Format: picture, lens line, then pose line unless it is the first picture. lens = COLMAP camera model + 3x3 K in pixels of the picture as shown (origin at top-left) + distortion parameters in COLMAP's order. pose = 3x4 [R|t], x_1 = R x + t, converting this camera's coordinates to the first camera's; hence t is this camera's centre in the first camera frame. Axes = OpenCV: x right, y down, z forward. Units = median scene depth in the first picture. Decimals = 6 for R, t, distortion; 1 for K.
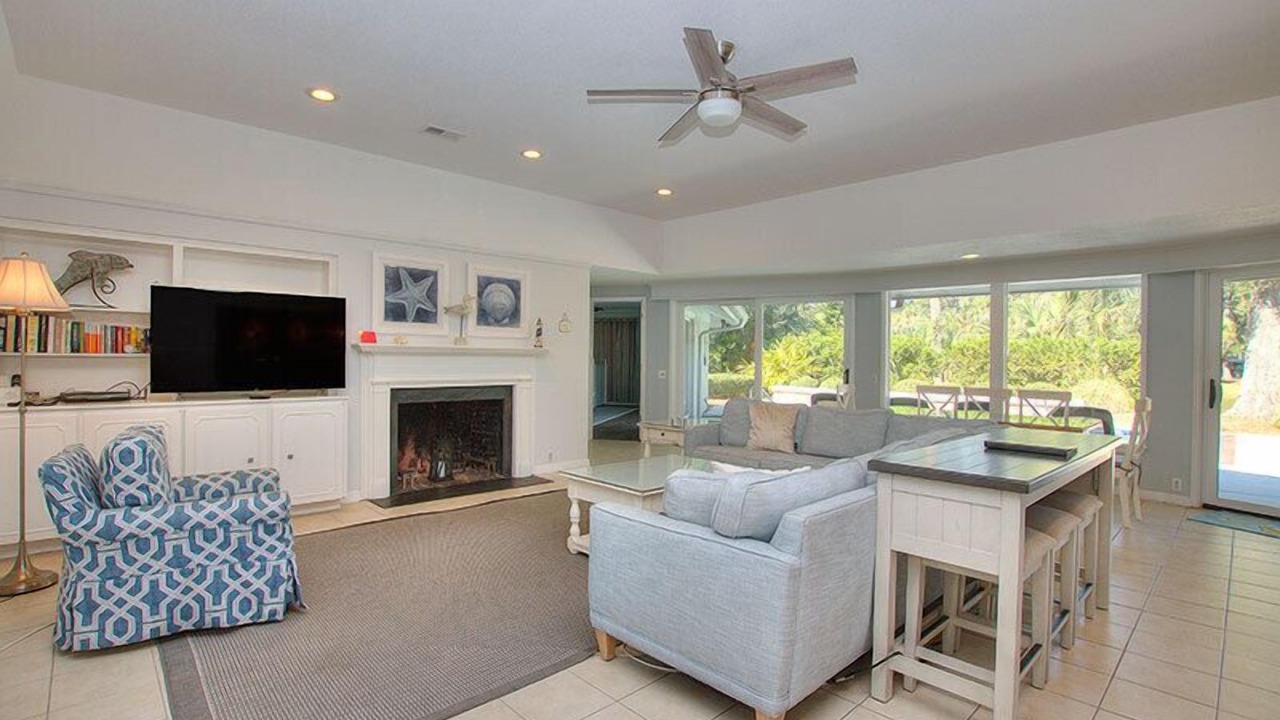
lens RADIAL K [[595.2, 0, 640.0], [0, 595.2, 360.0], [0, 0, 1]] dist [-0.045127, -0.000006]
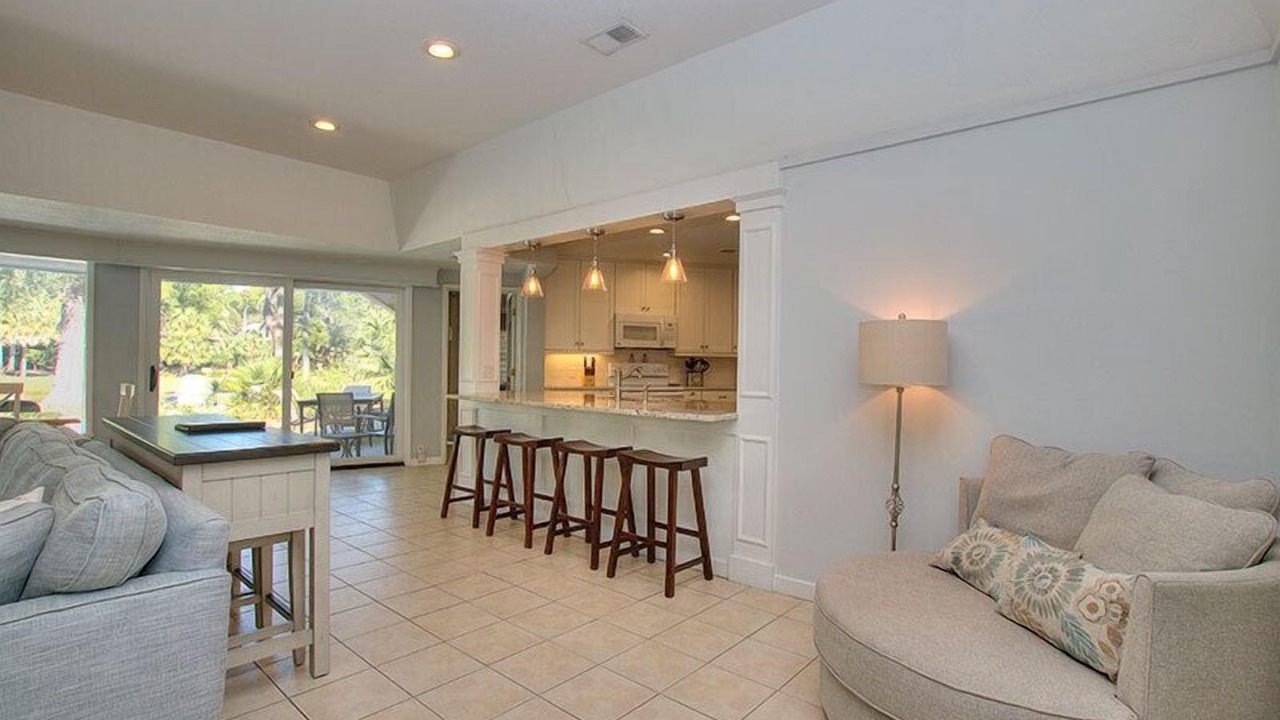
lens RADIAL K [[595.2, 0, 640.0], [0, 595.2, 360.0], [0, 0, 1]] dist [-0.045127, -0.000006]
pose [[-0.099825, -0.007959, 0.994973, -0.215126], [-0.009030, 0.999934, 0.007093, 0.004492], [-0.994964, -0.008276, -0.099890, 0.156797]]
